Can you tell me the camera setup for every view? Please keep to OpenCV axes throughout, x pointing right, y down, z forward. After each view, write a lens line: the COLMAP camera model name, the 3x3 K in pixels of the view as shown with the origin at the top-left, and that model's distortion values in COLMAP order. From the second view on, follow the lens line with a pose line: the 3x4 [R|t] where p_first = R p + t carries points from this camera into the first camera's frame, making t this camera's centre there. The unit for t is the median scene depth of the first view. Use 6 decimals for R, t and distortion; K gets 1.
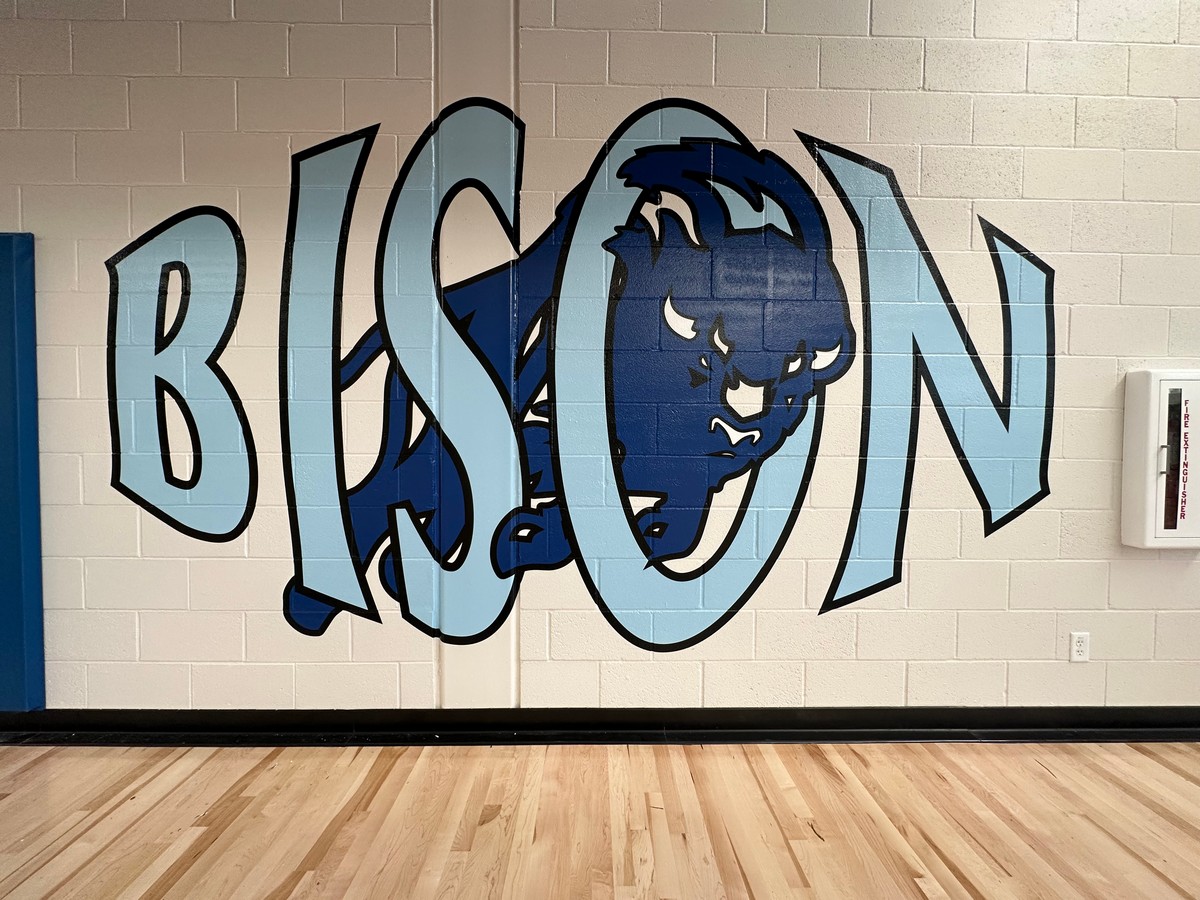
lens RADIAL K [[480.3, 0, 600.0], [0, 480.3, 450.0], [0, 0, 1]] dist [0.000881, 0.000064]
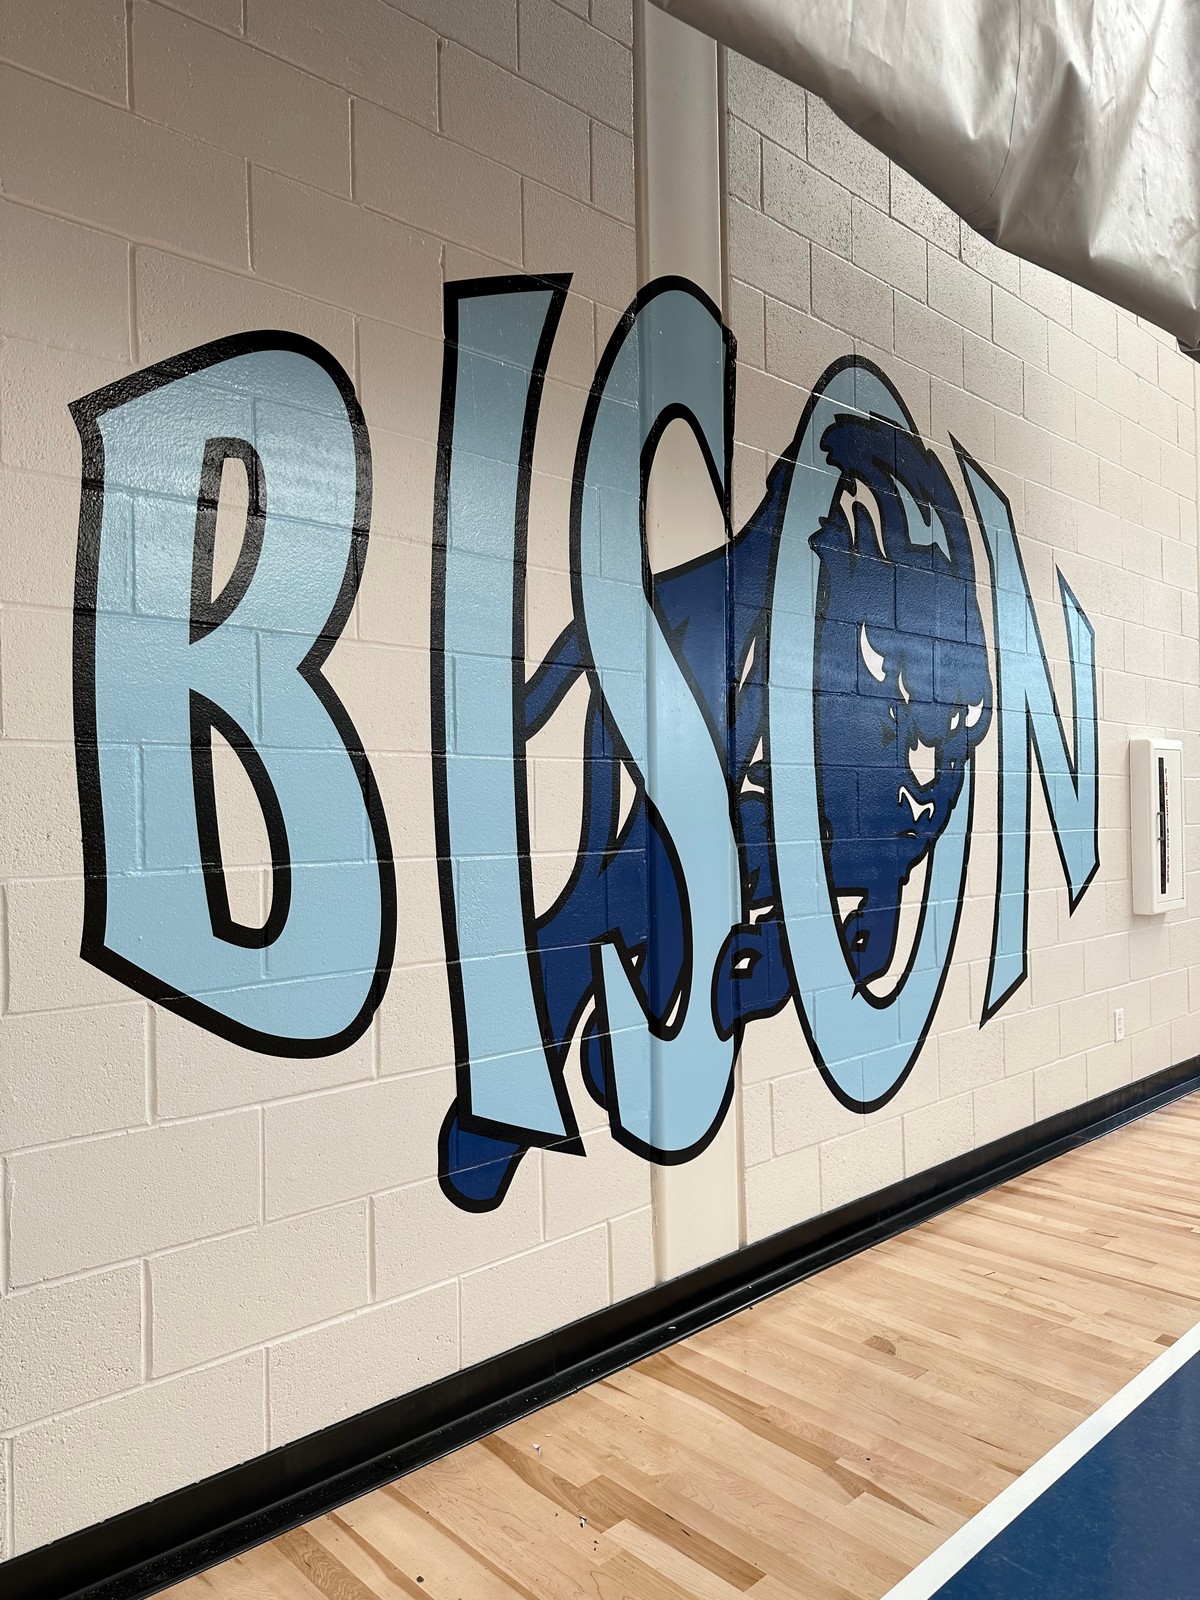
lens RADIAL K [[1141.5, 0, 600.0], [0, 1141.5, 800.0], [0, 0, 1]] dist [0.141568, -0.238307]
pose [[0.730049, -0.009352, 0.683331, -1.364305], [0.034202, 0.999153, -0.022866, -0.020096], [-0.682539, 0.040065, 0.729750, -0.006310]]
